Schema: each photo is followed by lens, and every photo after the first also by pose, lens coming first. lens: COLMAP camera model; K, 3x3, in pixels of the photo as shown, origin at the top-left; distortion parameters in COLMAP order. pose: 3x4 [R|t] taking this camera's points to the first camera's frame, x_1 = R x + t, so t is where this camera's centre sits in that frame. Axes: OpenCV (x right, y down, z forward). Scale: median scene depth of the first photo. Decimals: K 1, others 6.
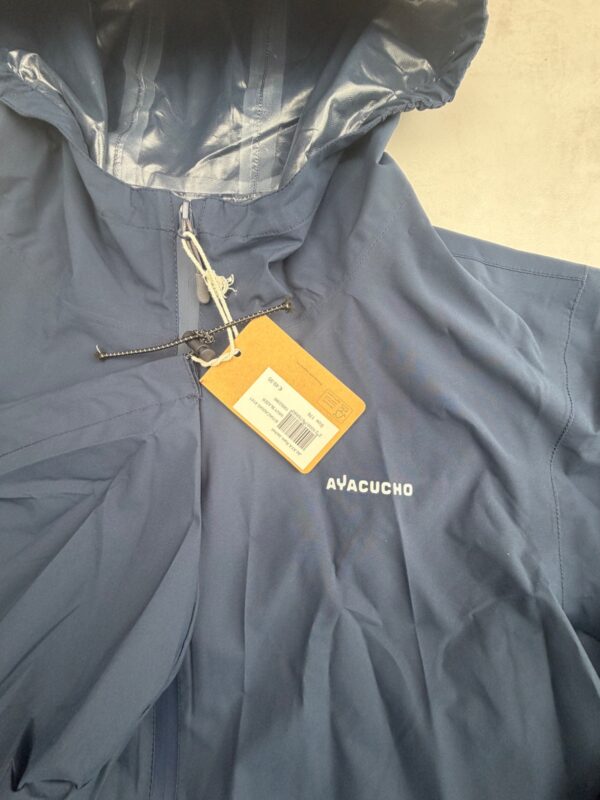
lens RADIAL K [[286.8, 0, 300.0], [0, 286.8, 400.0], [0, 0, 1]] dist [-0.001308, 0.000088]
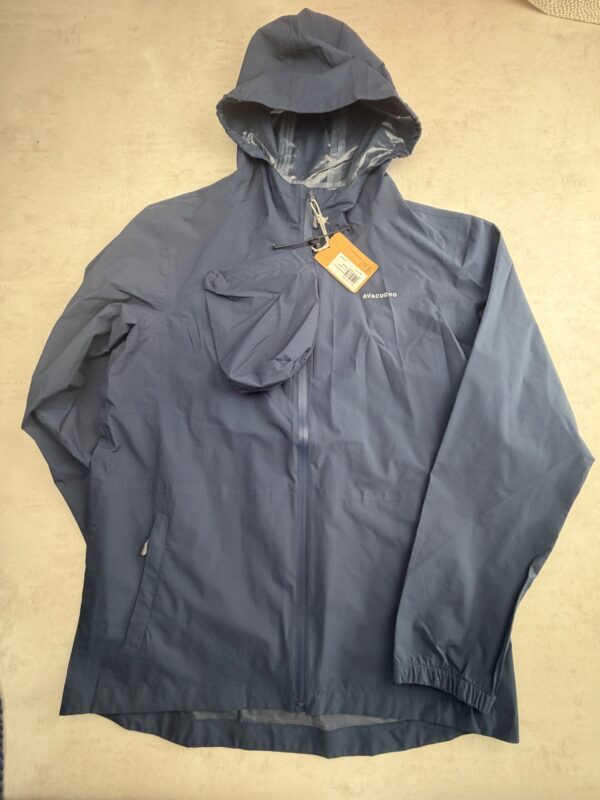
lens RADIAL K [[300.4, 0, 295.1], [0, 300.4, 400.4], [0, 0, 1]] dist [0.000263, 0.000066]
pose [[0.999844, 0.013723, -0.011107, -0.476085], [-0.014237, 0.998766, -0.047577, 1.363363], [0.010441, 0.047728, 0.998806, -1.650574]]
